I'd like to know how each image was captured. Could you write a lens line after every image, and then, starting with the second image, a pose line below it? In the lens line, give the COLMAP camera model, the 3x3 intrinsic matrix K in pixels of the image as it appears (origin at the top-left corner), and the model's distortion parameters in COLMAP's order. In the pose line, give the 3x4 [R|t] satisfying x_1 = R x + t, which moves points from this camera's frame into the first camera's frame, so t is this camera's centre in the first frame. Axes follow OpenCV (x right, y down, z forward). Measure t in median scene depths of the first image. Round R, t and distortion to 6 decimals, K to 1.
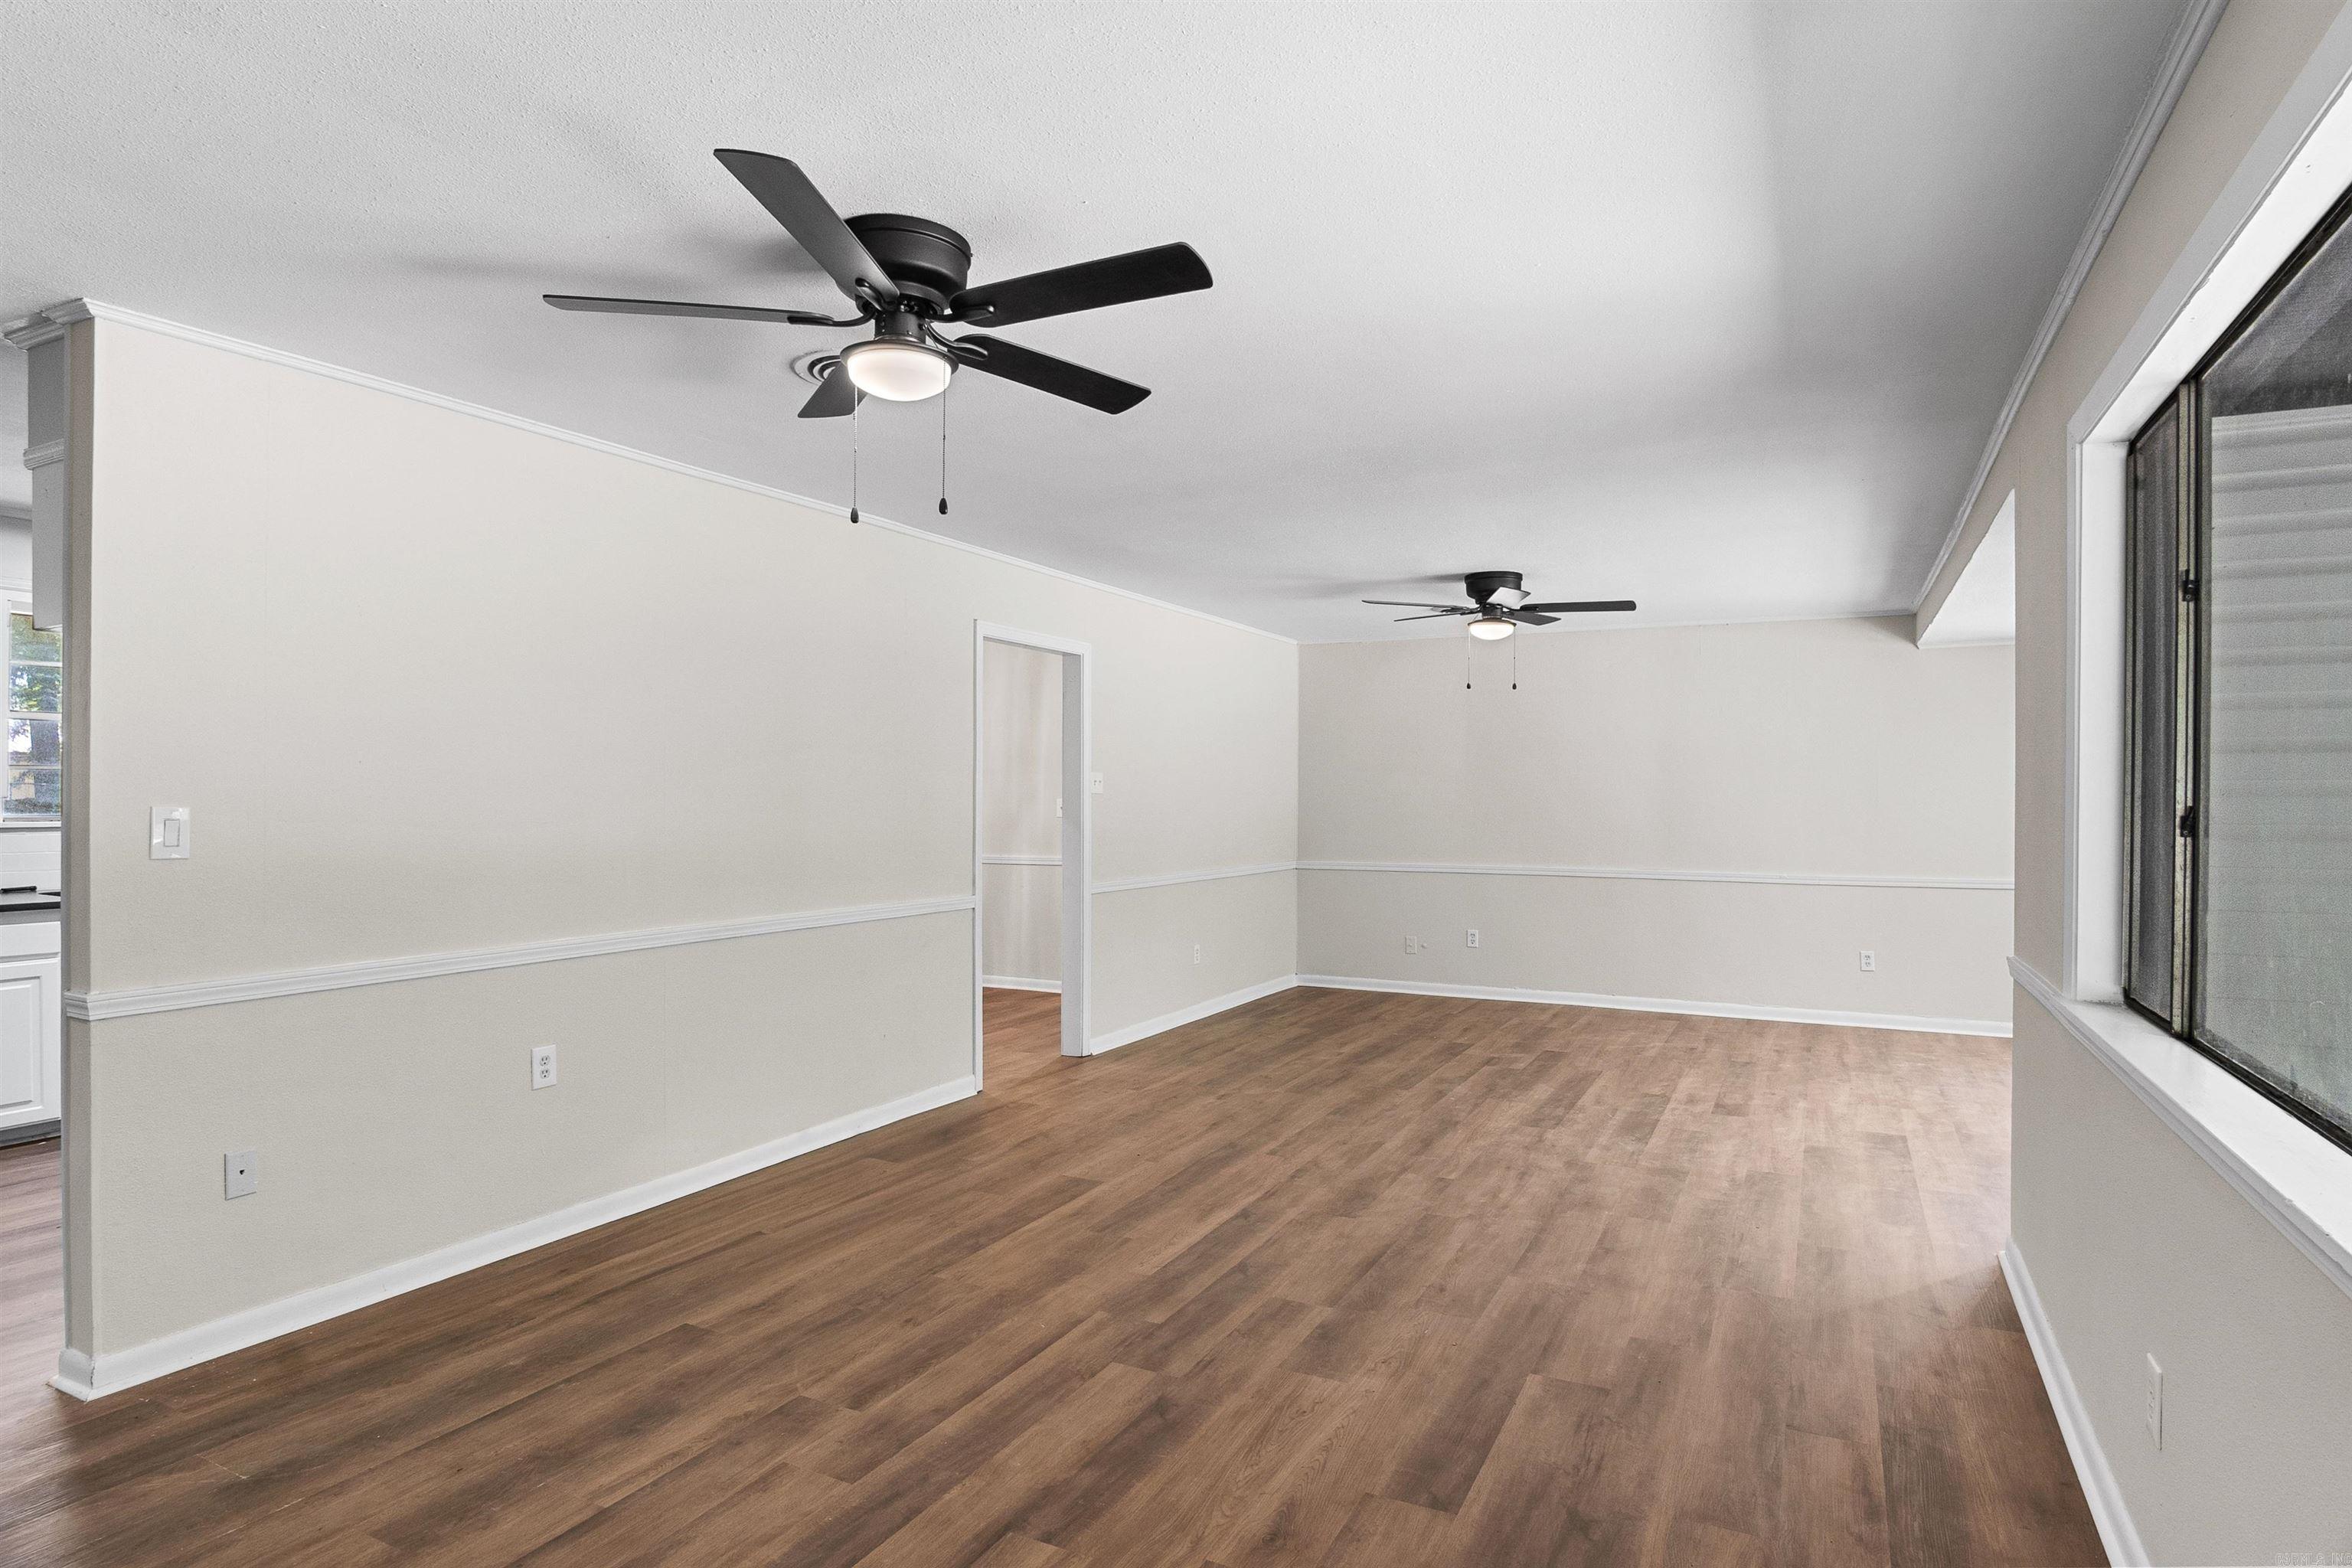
lens RADIAL K [[1272.4, 0, 1198.3], [0, 1272.4, 771.7], [0, 0, 1]] dist [-0.020415, 0.004644]
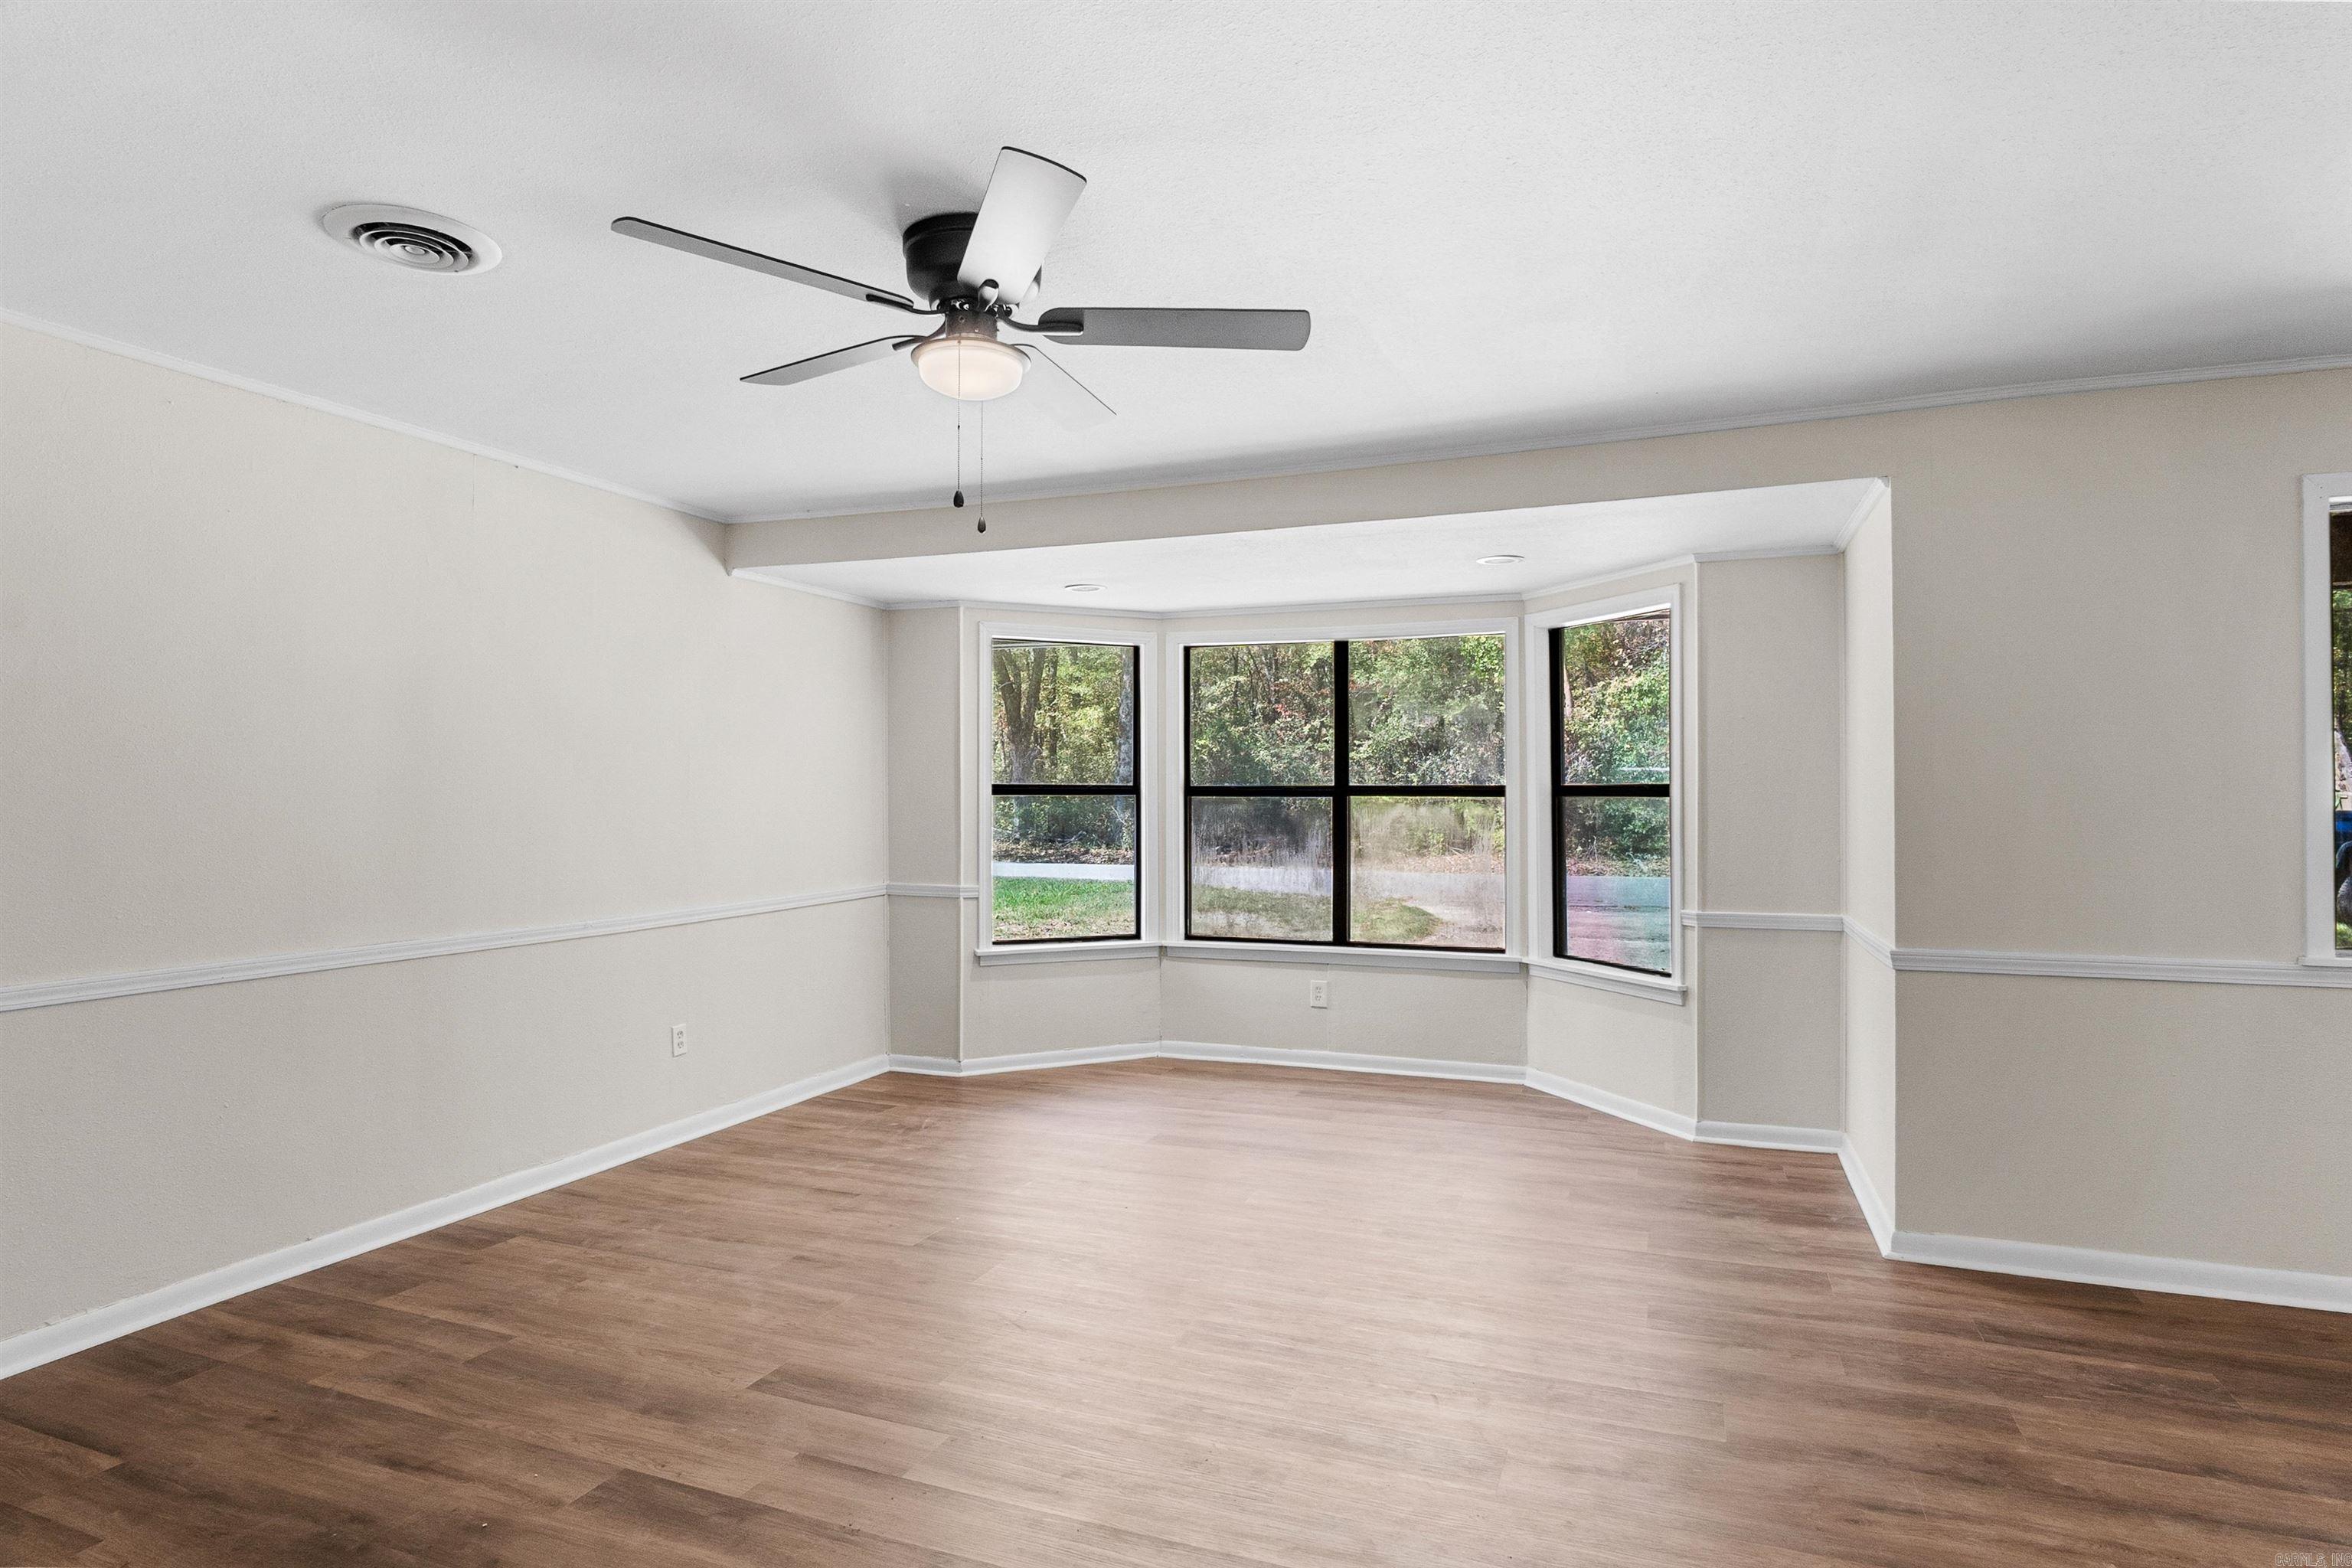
lens RADIAL K [[1272.4, 0, 1198.3], [0, 1272.4, 771.7], [0, 0, 1]] dist [-0.020415, 0.004644]
pose [[-0.107507, 0.014588, 0.994097, -0.255724], [-0.023037, 0.999587, -0.017160, 0.027822], [-0.993937, -0.024746, -0.107127, 1.440861]]
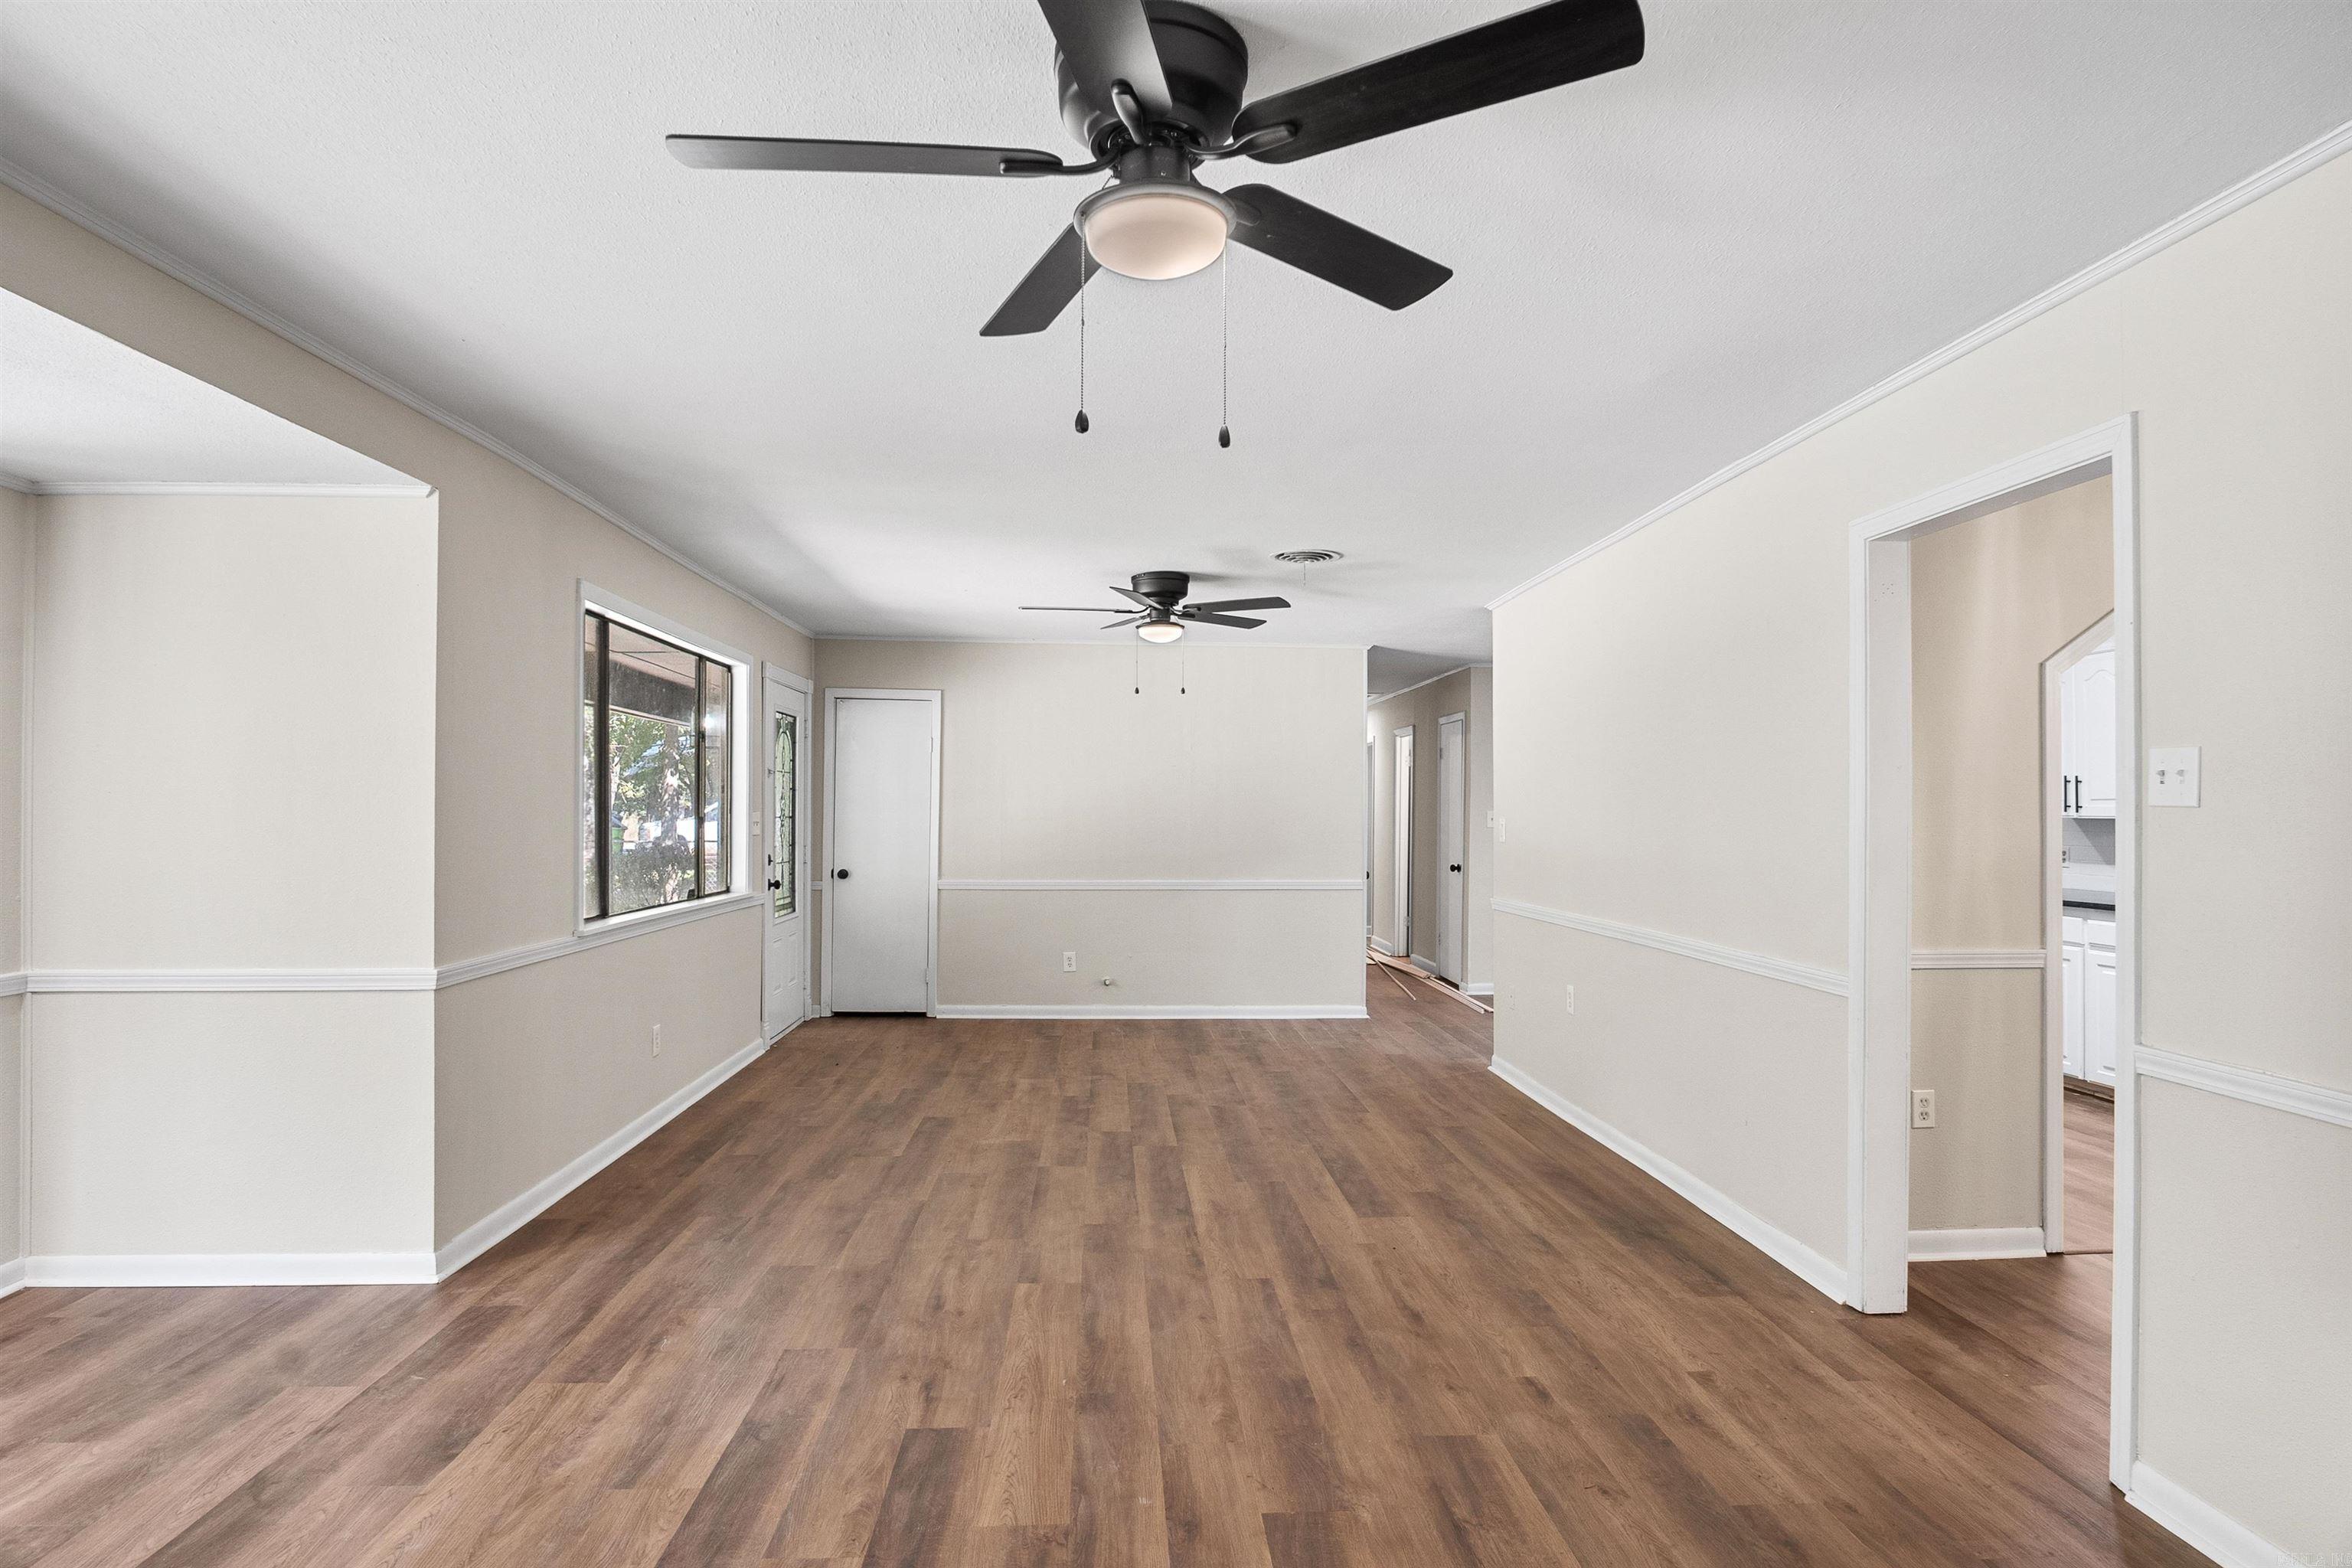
lens RADIAL K [[1272.4, 0, 1198.3], [0, 1272.4, 771.7], [0, 0, 1]] dist [-0.020415, 0.004644]
pose [[-0.861316, -0.021735, -0.507605, 0.552255], [0.003934, 0.998769, -0.049441, 0.036277], [0.508055, -0.044581, -0.860170, 1.874179]]
